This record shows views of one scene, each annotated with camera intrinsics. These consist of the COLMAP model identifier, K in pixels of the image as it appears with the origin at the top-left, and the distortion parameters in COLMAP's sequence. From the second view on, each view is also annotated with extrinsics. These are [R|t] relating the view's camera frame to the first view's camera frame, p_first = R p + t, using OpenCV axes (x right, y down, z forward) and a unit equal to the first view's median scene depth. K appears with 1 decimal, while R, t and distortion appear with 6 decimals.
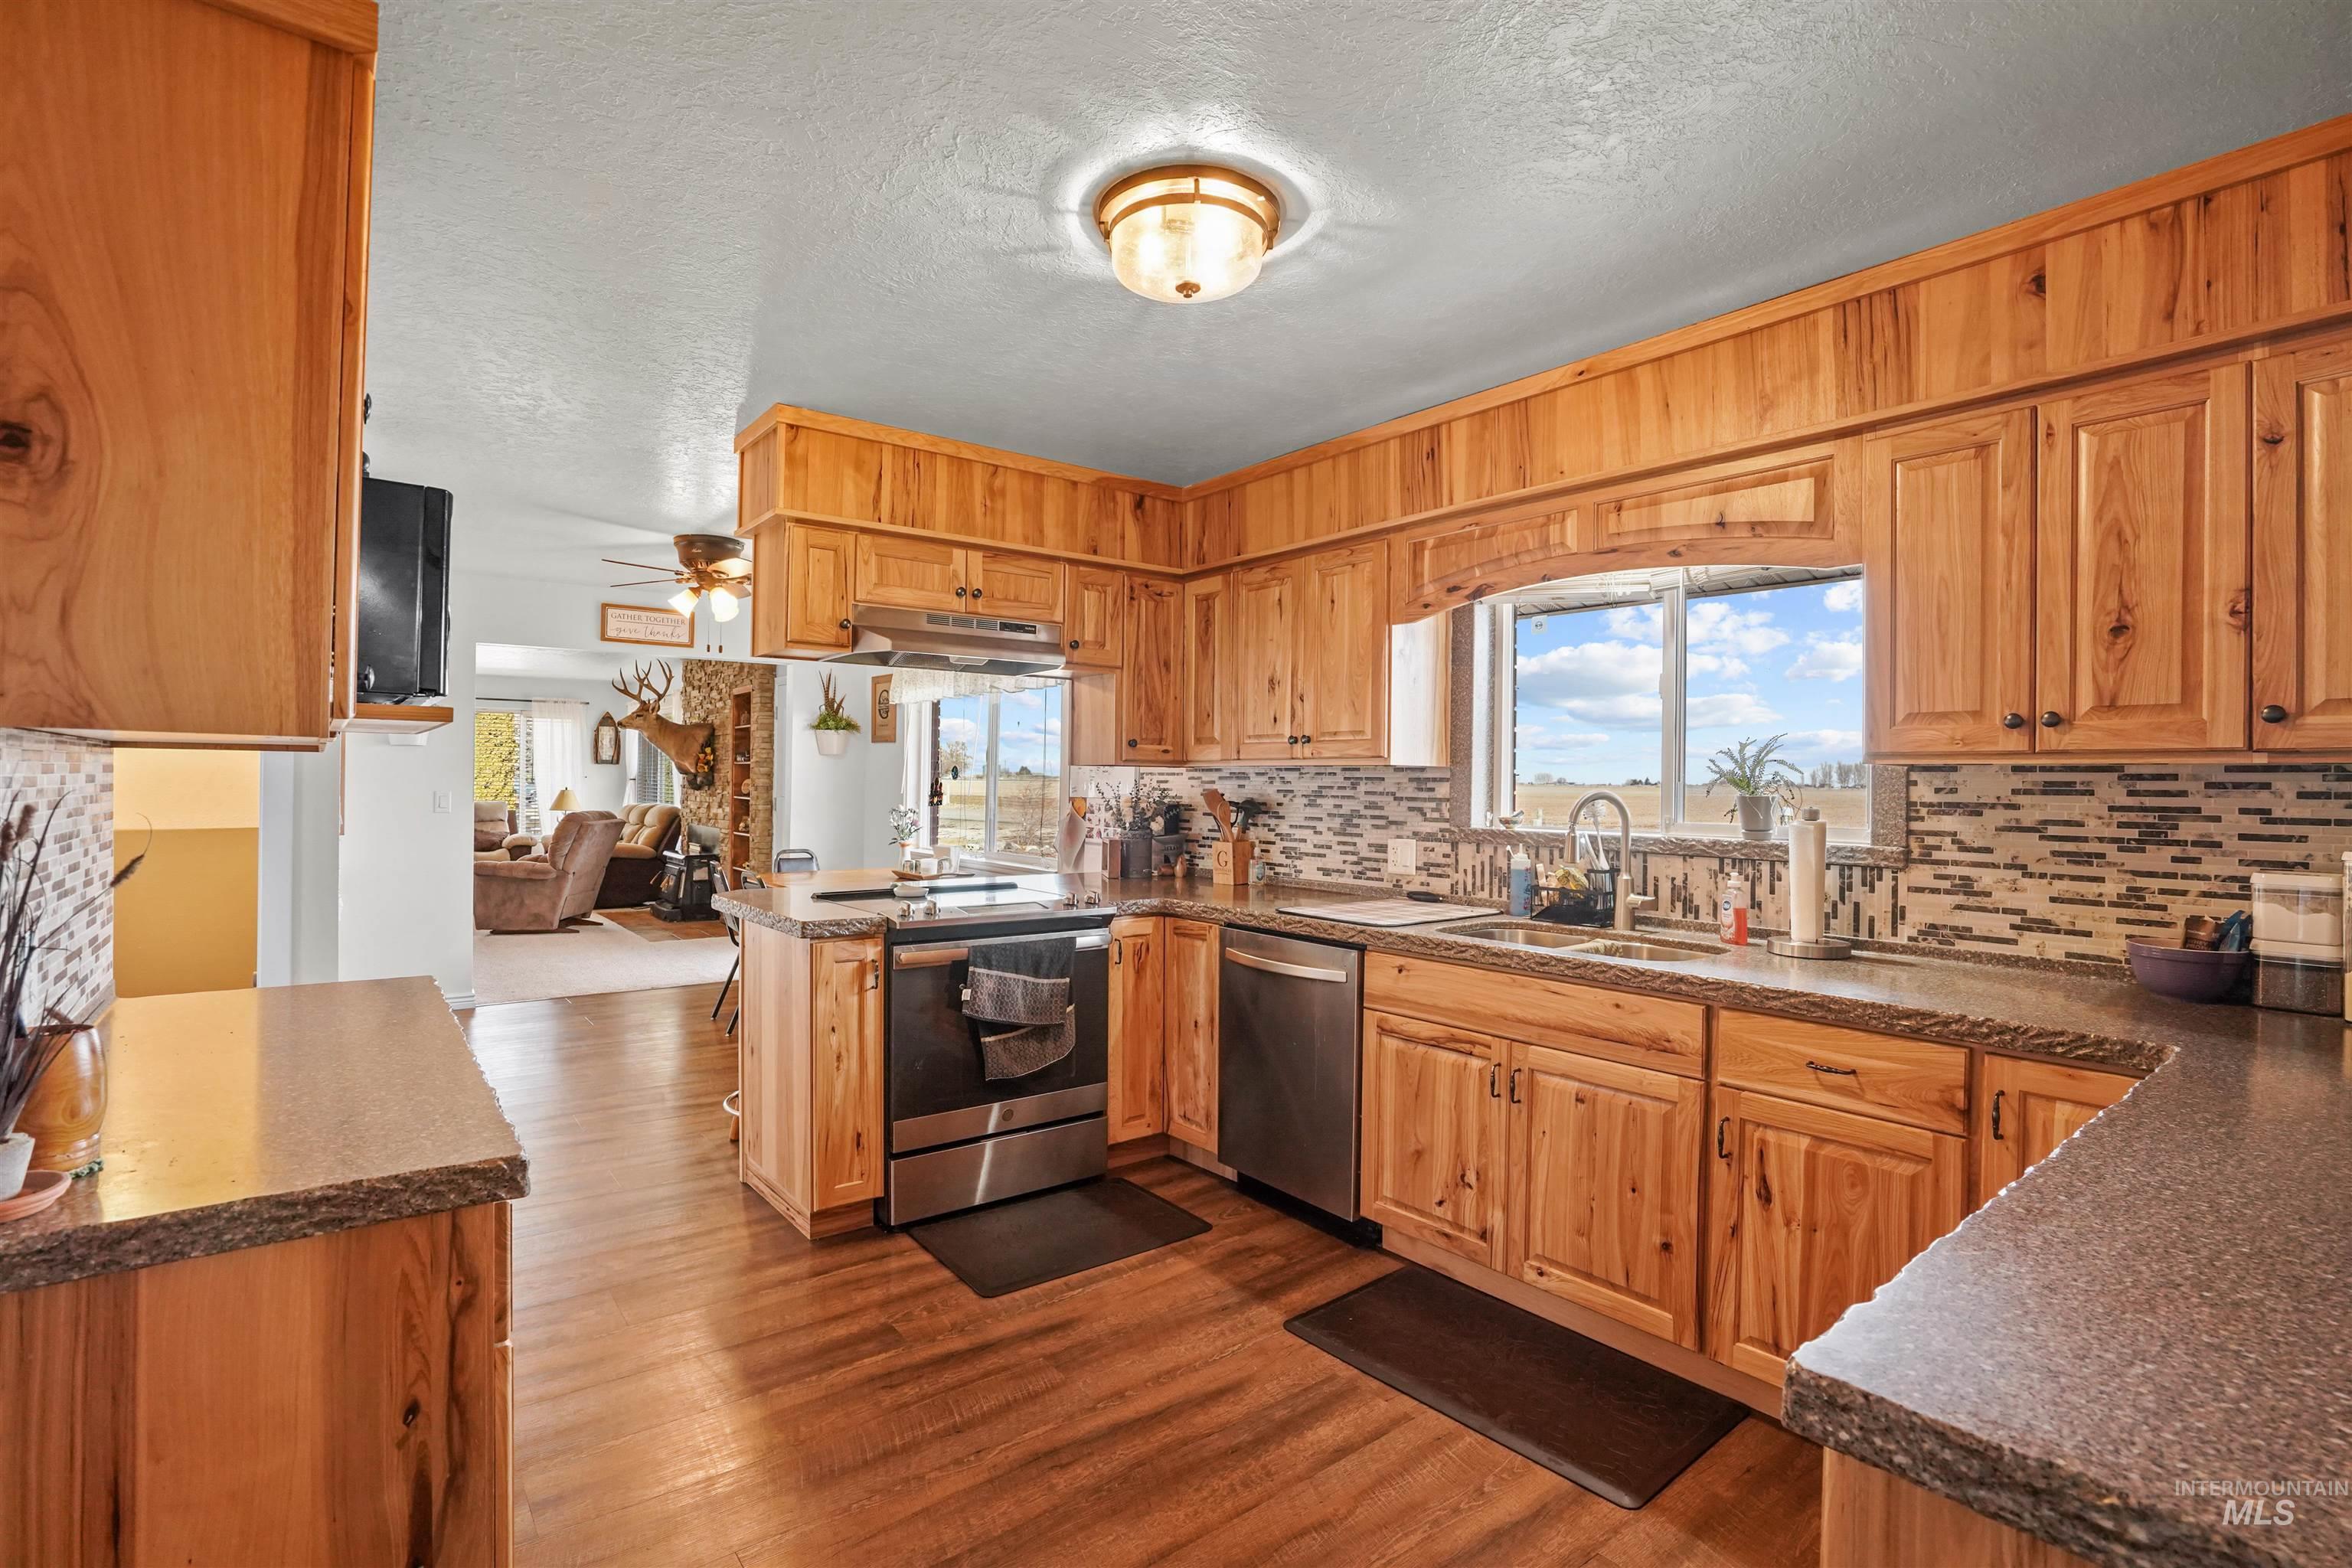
lens RADIAL K [[1107.0, 0, 1165.0], [0, 1107.0, 779.9], [0, 0, 1]] dist [-0.049353, 0.012642]
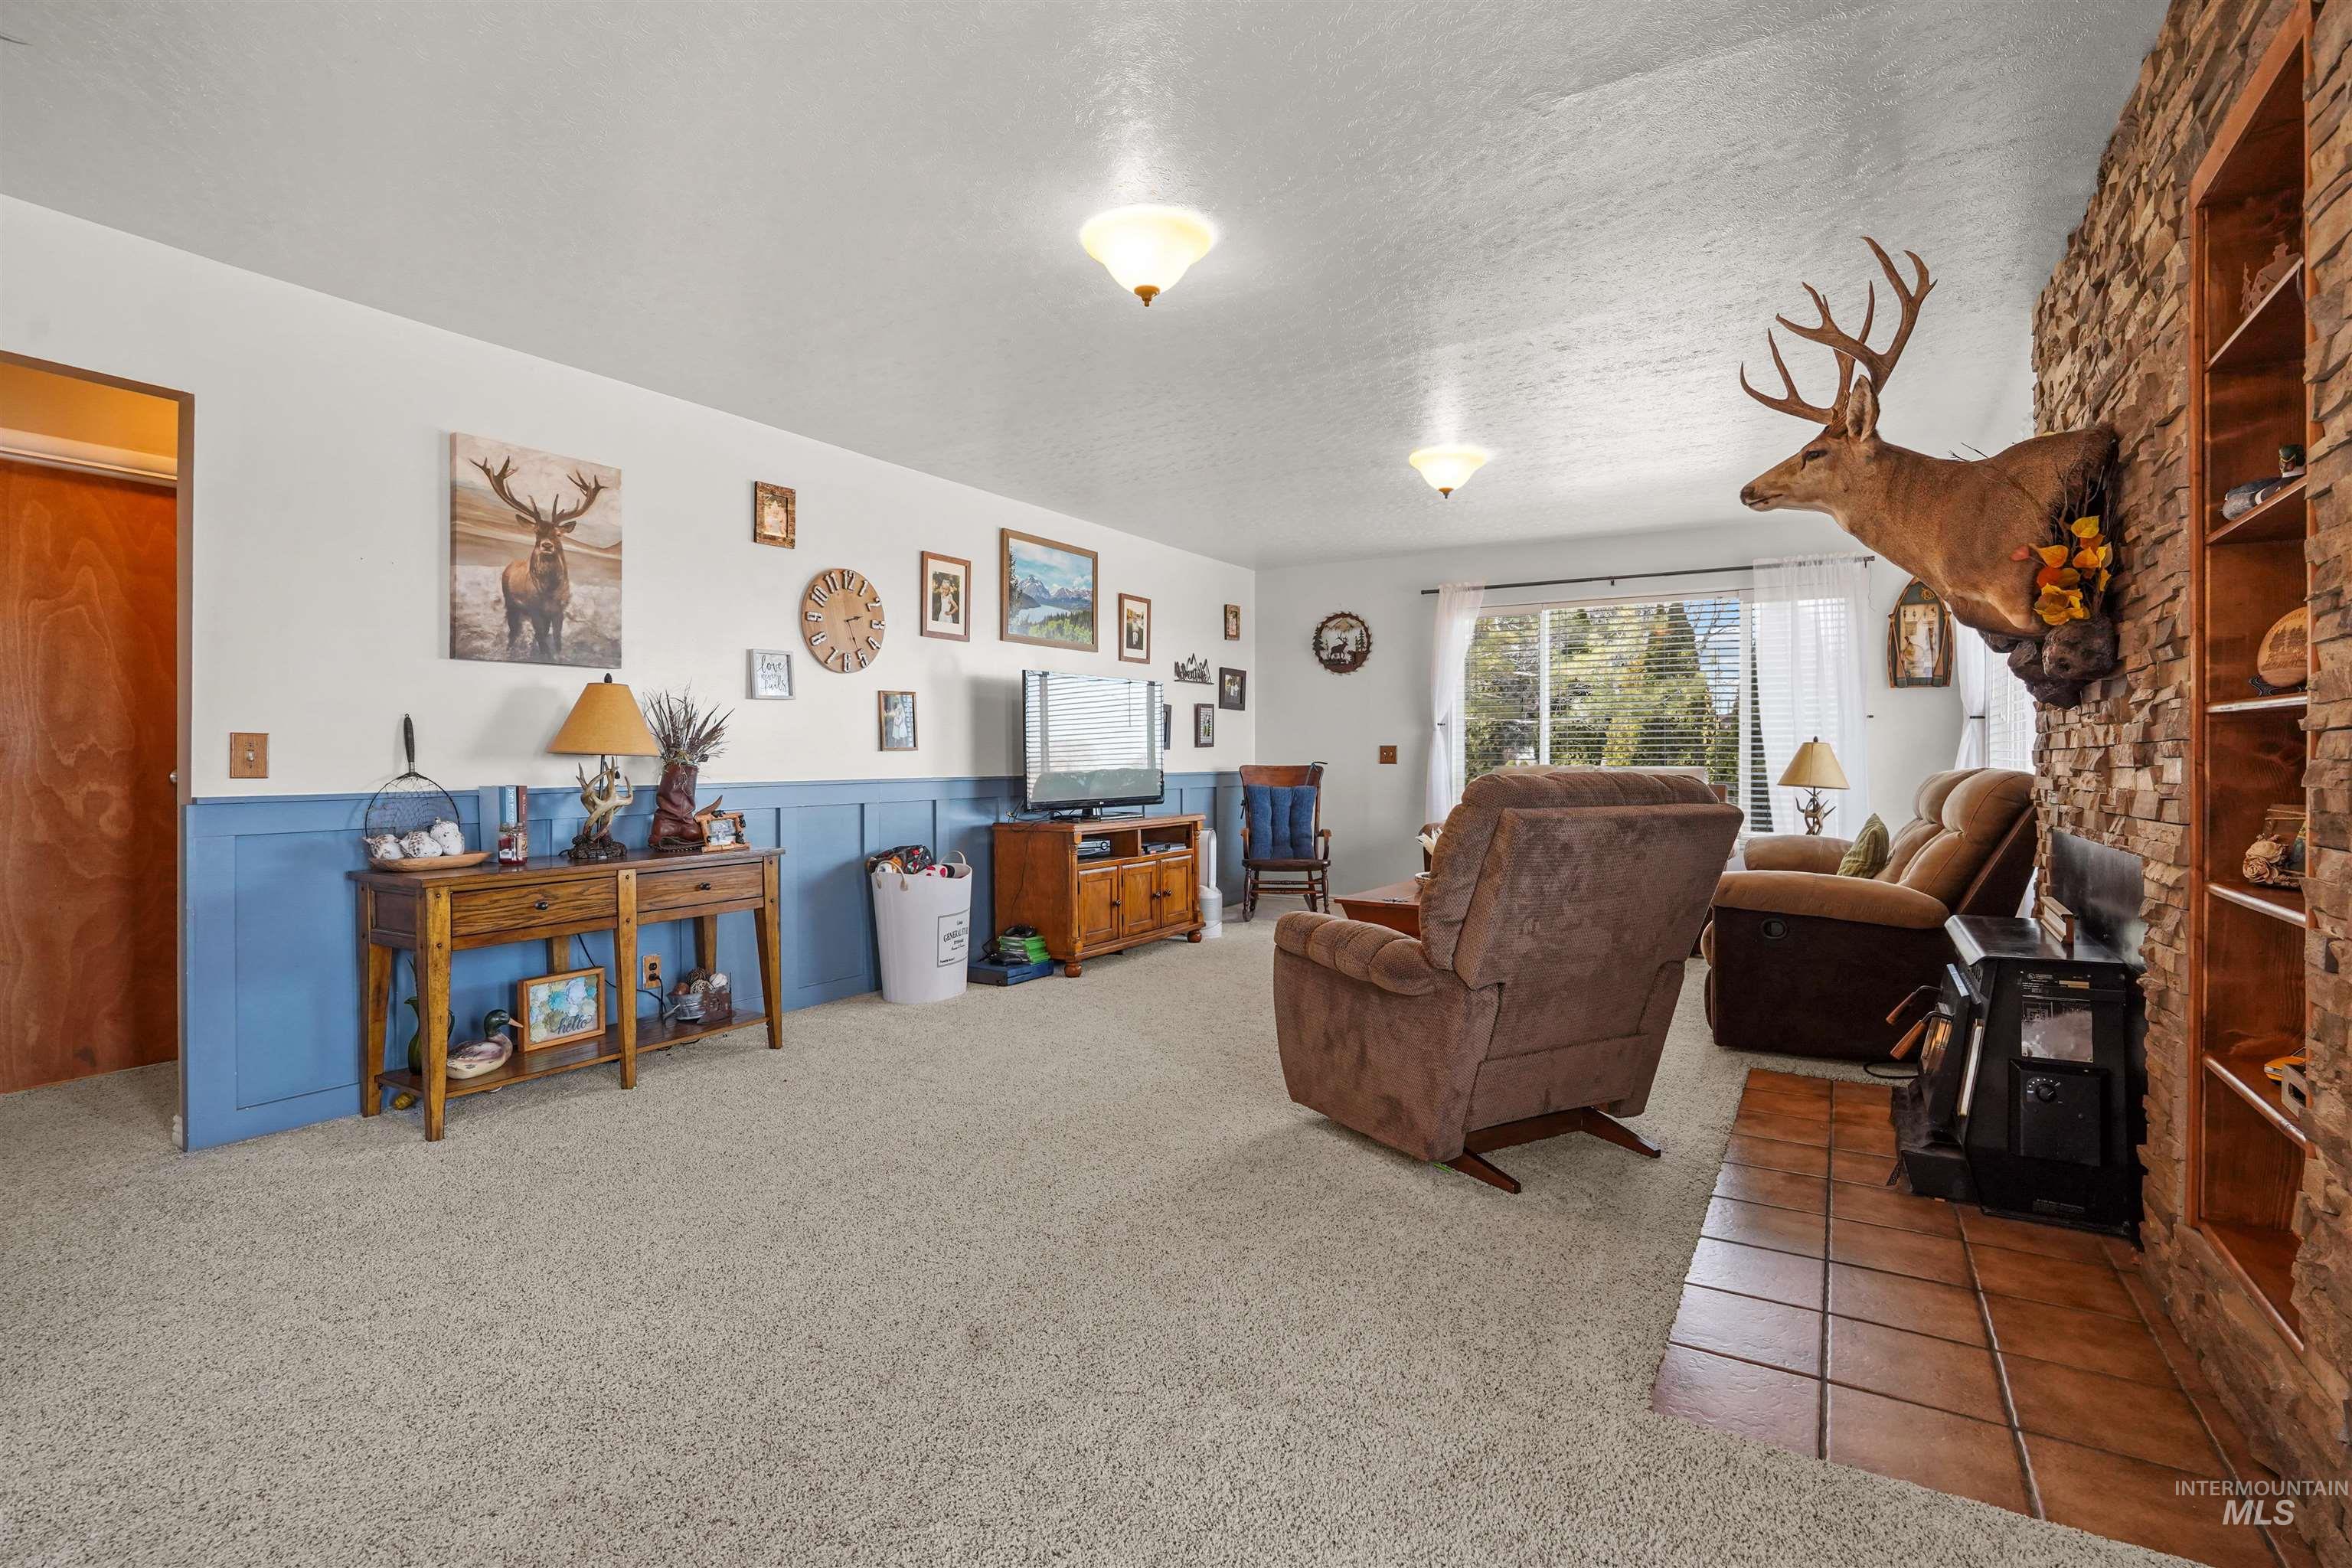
lens RADIAL K [[1107.0, 0, 1168.2], [0, 1107.0, 765.8], [0, 0, 1]] dist [-0.049353, 0.012642]
pose [[0.358741, -0.006039, -0.933418, -0.277364], [0.004721, 0.999978, -0.004655, 0.025894], [0.933425, -0.002737, 0.358761, 0.749771]]
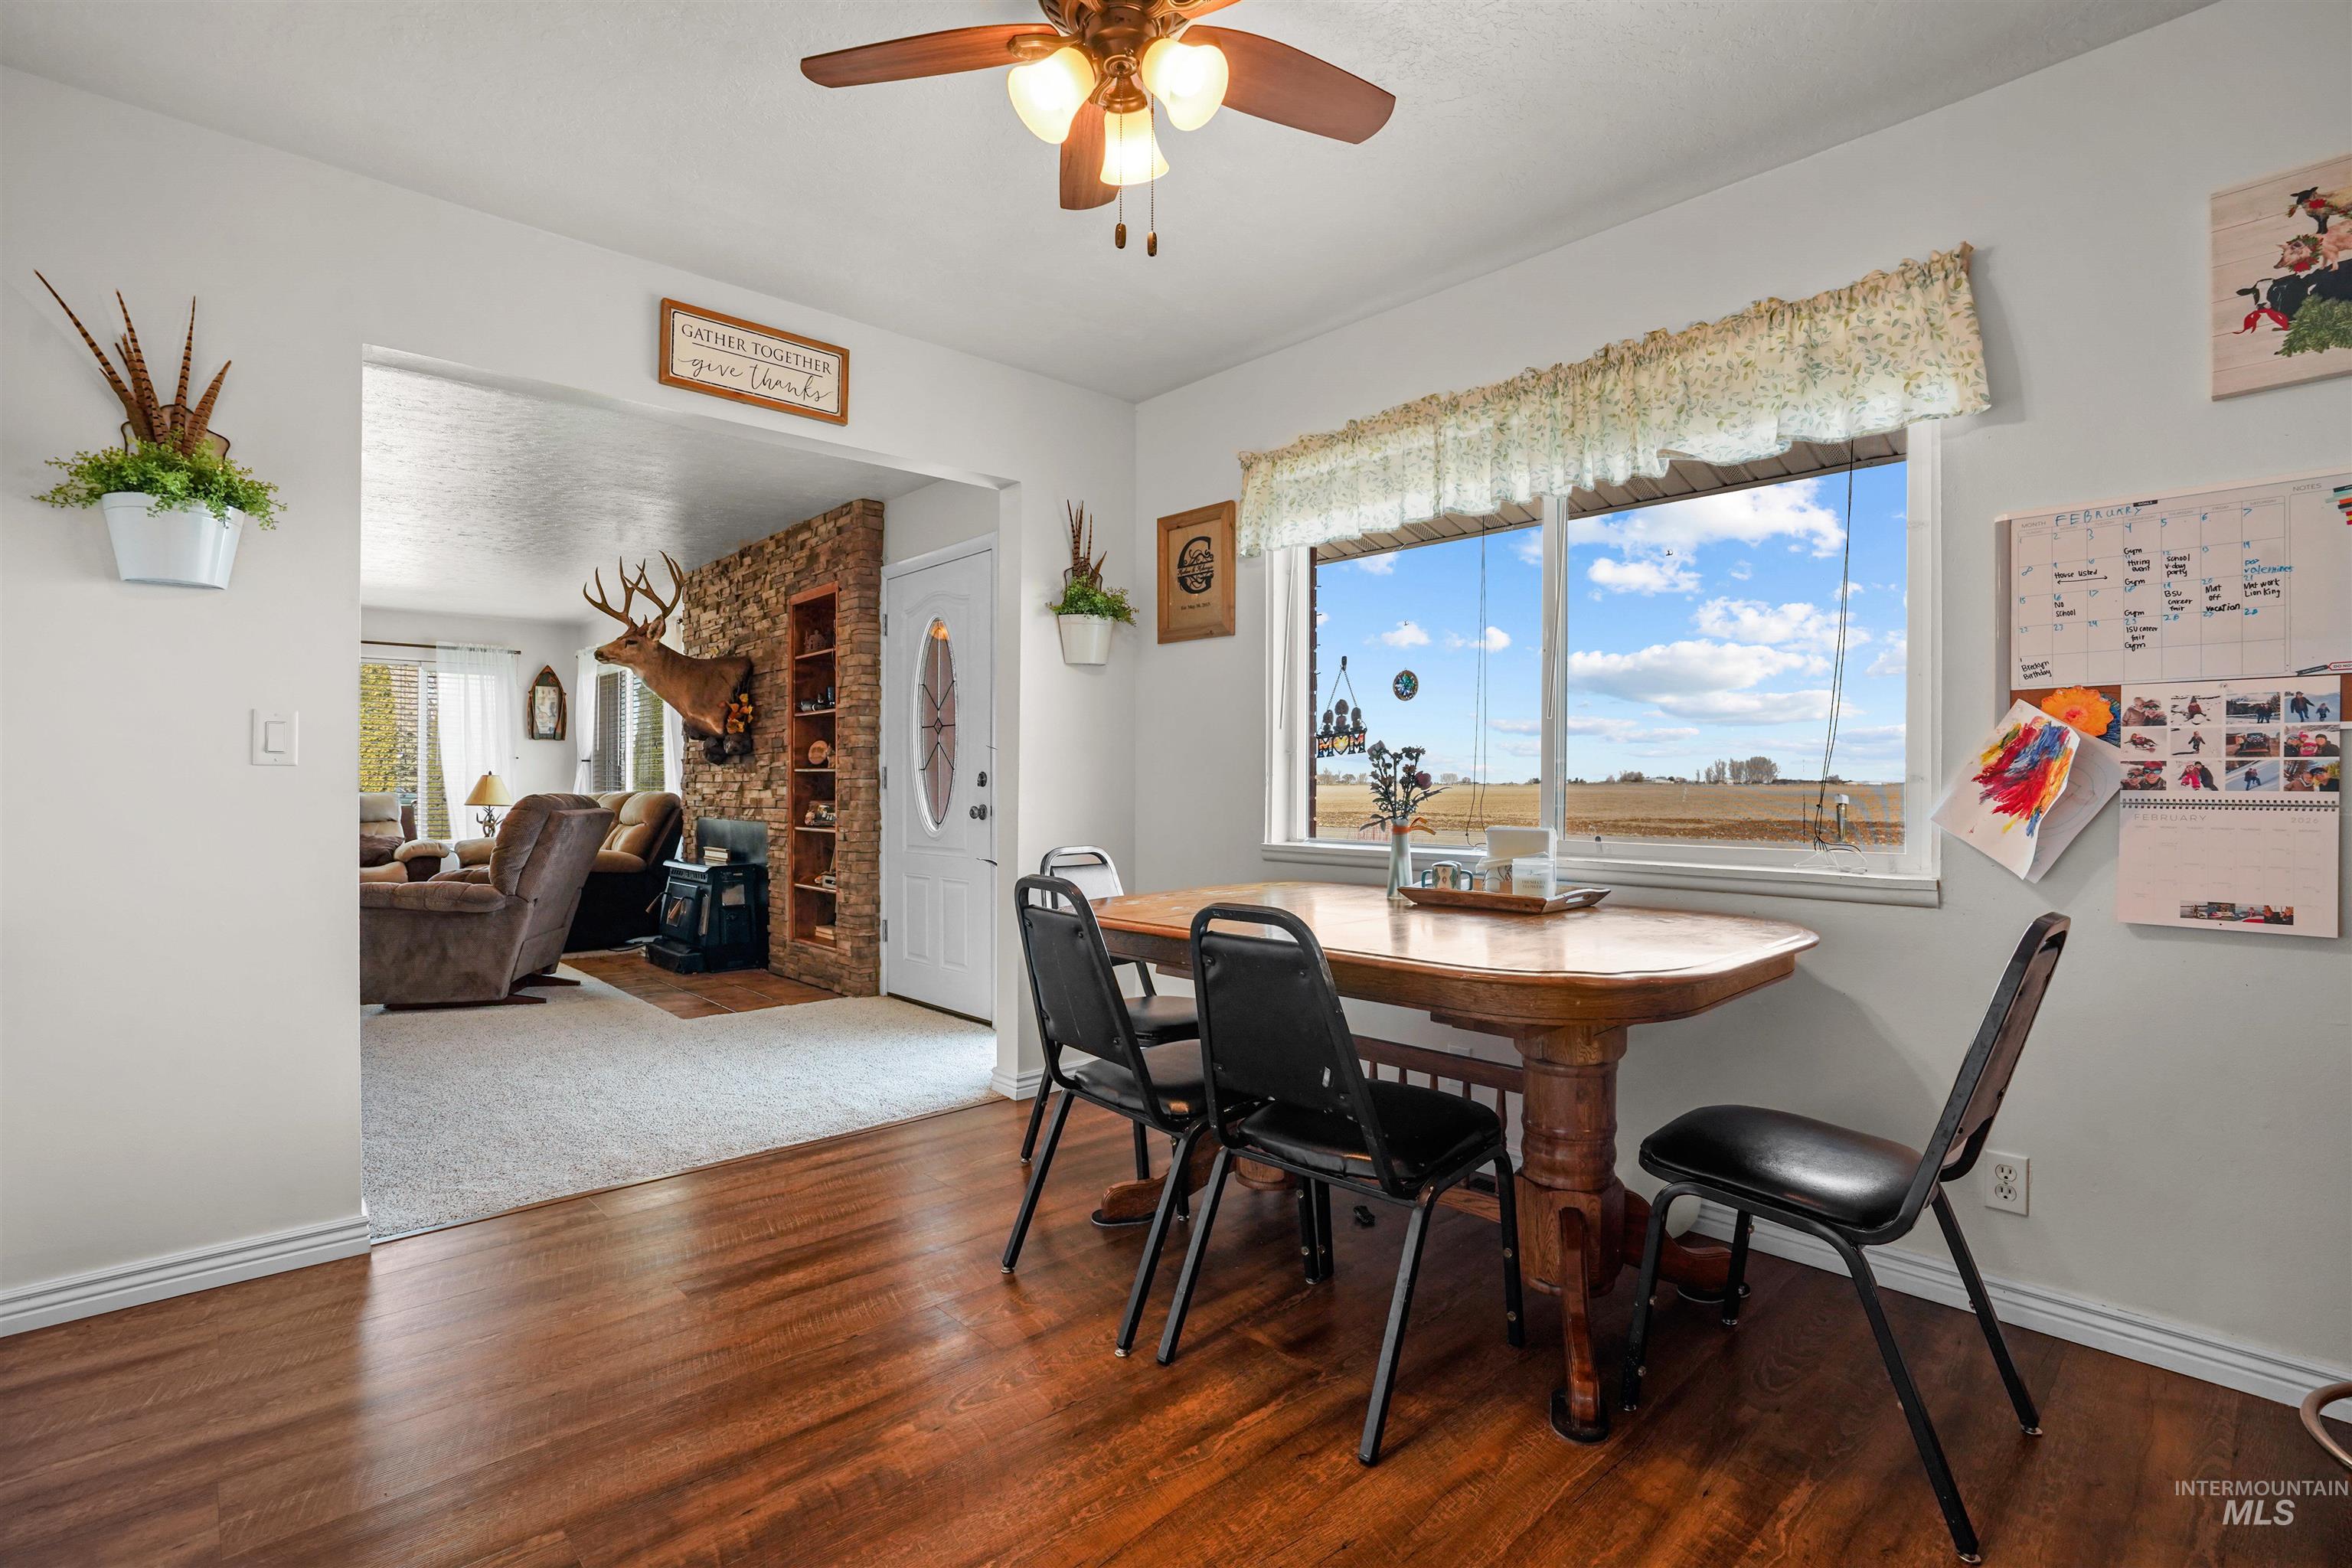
lens RADIAL K [[1107.0, 0, 1162.1], [0, 1107.0, 782.6], [0, 0, 1]] dist [-0.049353, 0.012642]
pose [[0.996589, -0.012146, 0.081631, -0.237011], [0.012276, 0.999924, -0.001086, 0.025718], [-0.081611, 0.002084, 0.996662, 0.366481]]
